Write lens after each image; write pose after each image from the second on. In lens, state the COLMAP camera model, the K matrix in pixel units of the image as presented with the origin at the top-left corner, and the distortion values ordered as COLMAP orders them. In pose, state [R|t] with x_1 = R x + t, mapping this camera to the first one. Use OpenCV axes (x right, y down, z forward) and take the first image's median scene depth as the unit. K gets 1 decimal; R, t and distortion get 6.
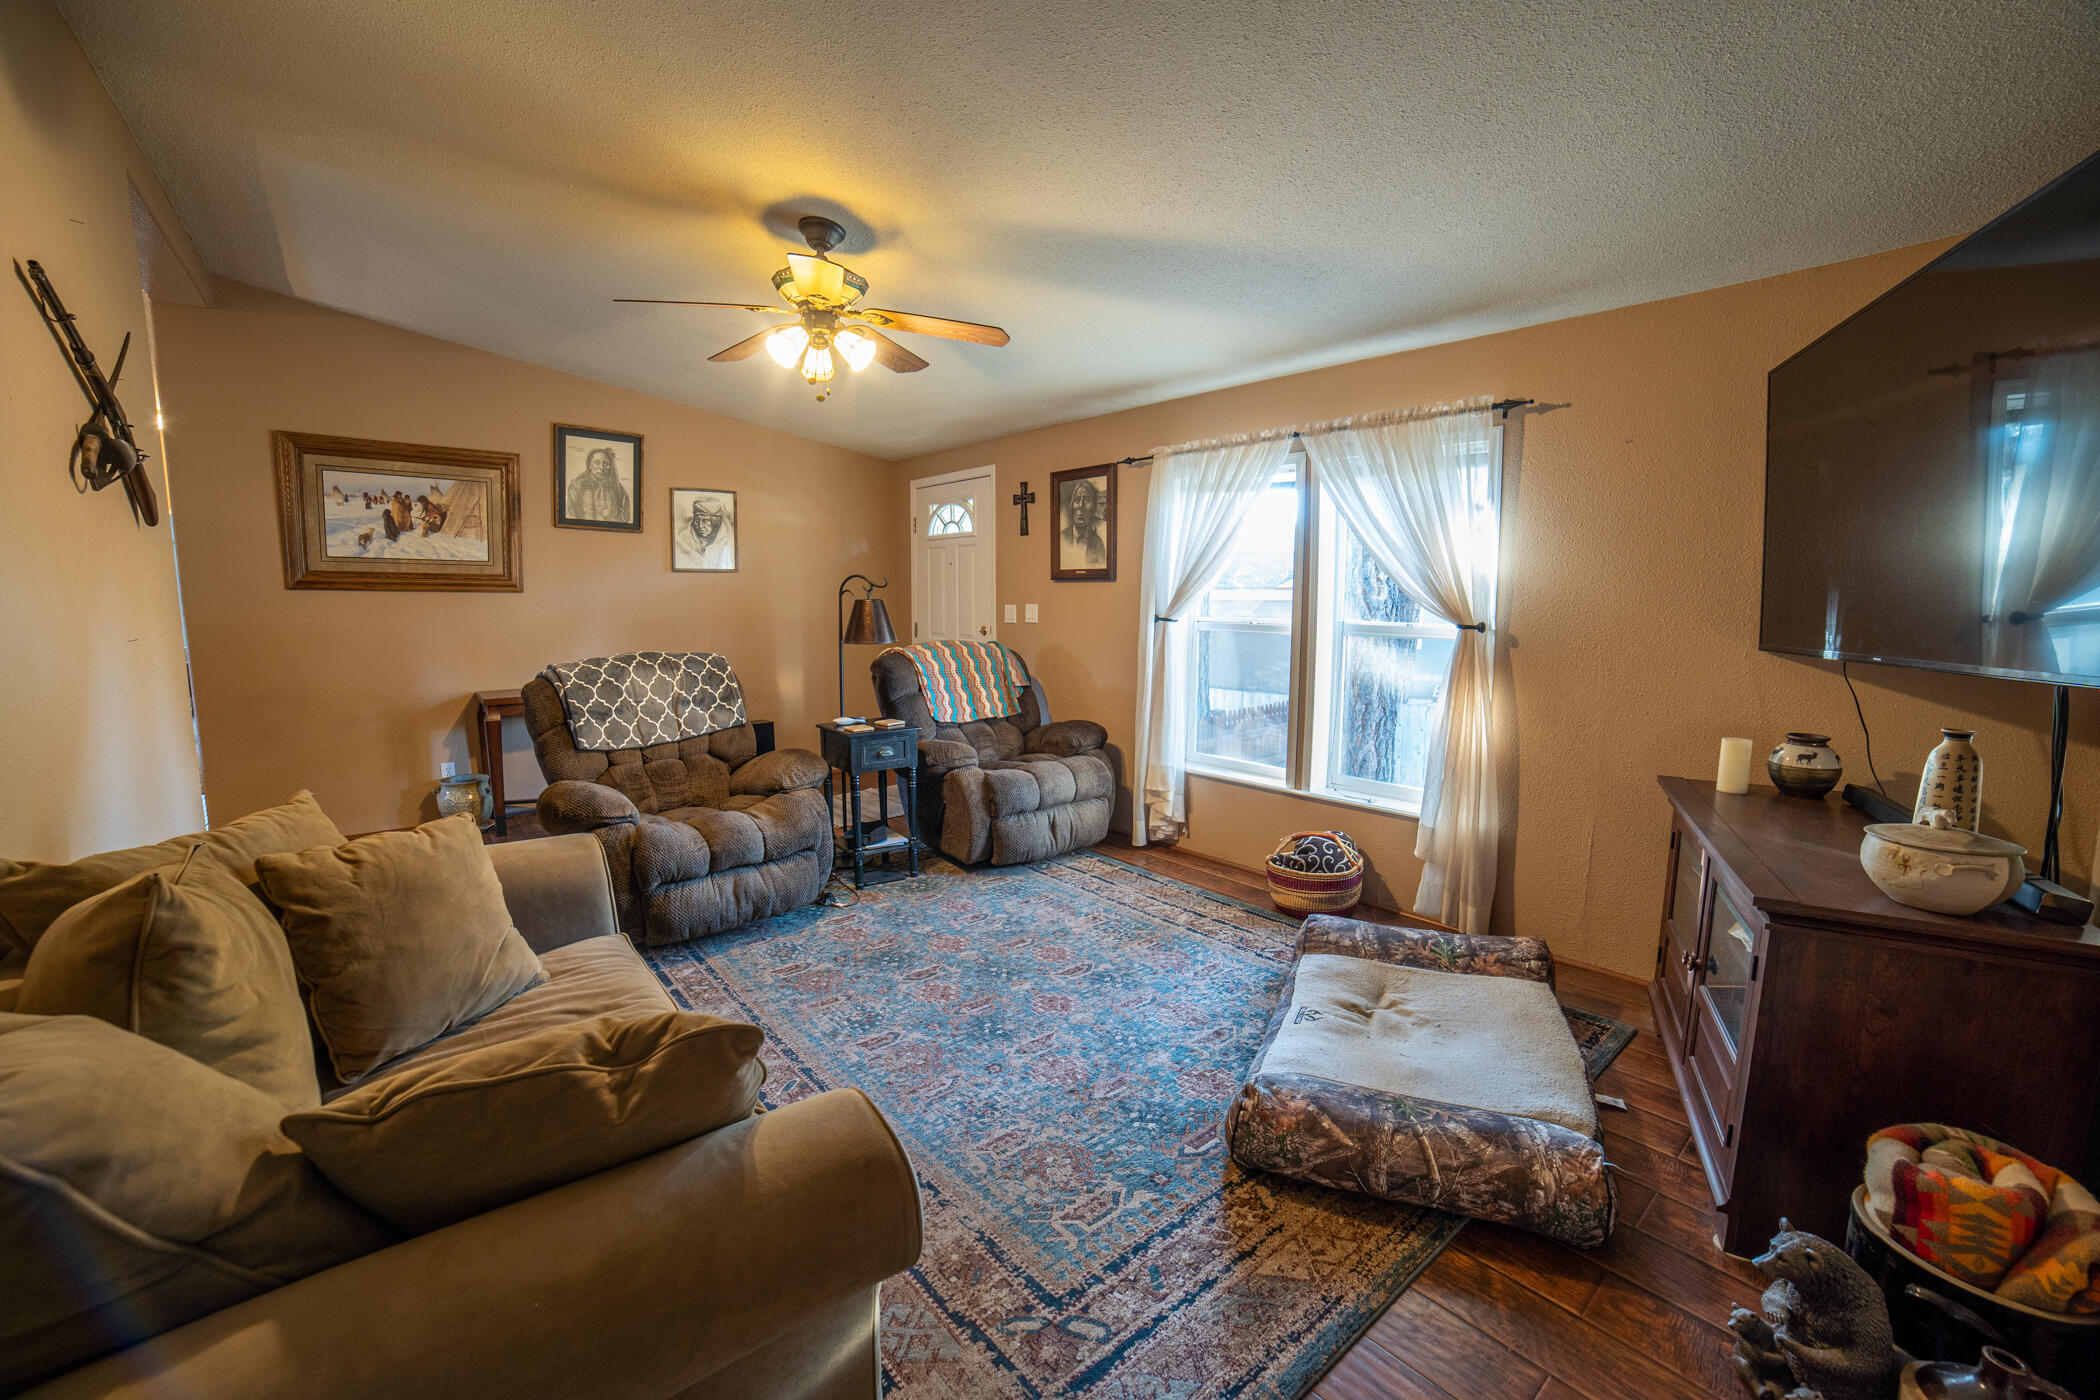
lens RADIAL K [[870.5, 0, 1053.0], [0, 870.5, 689.1], [0, 0, 1]] dist [-0.100086, 0.035381]
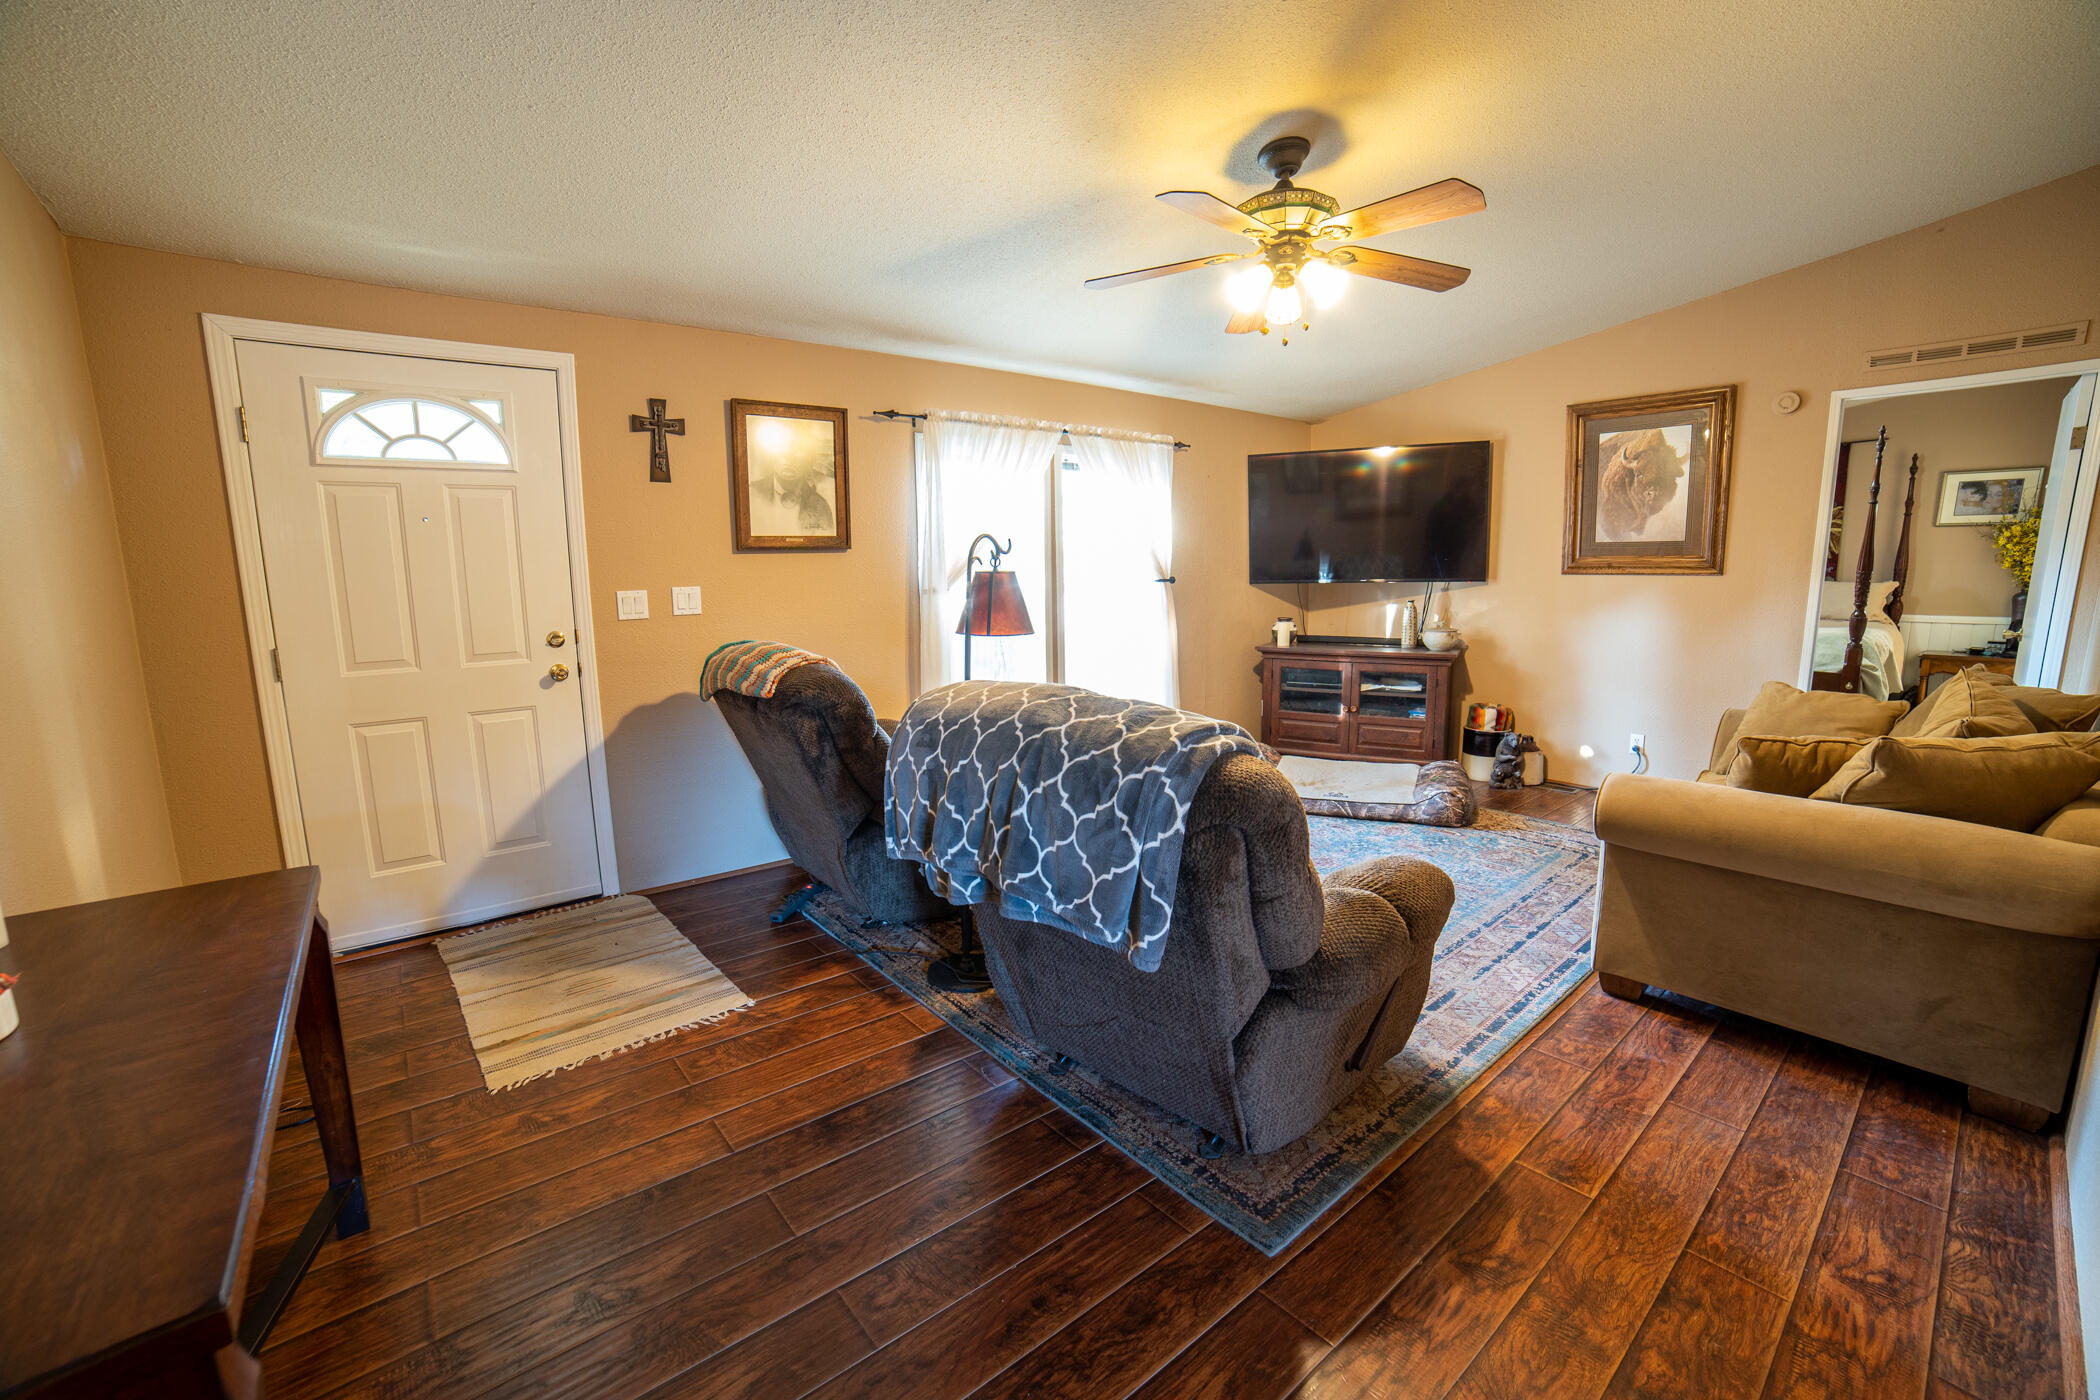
lens RADIAL K [[868.6, 0, 1055.8], [0, 868.6, 702.1], [0, 0, 1]] dist [-0.109194, 0.040272]
pose [[0.005582, -0.158682, 0.987314, -0.754628], [0.125282, 0.979661, 0.156744, -0.085438], [-0.992105, 0.122818, 0.025348, 0.784394]]
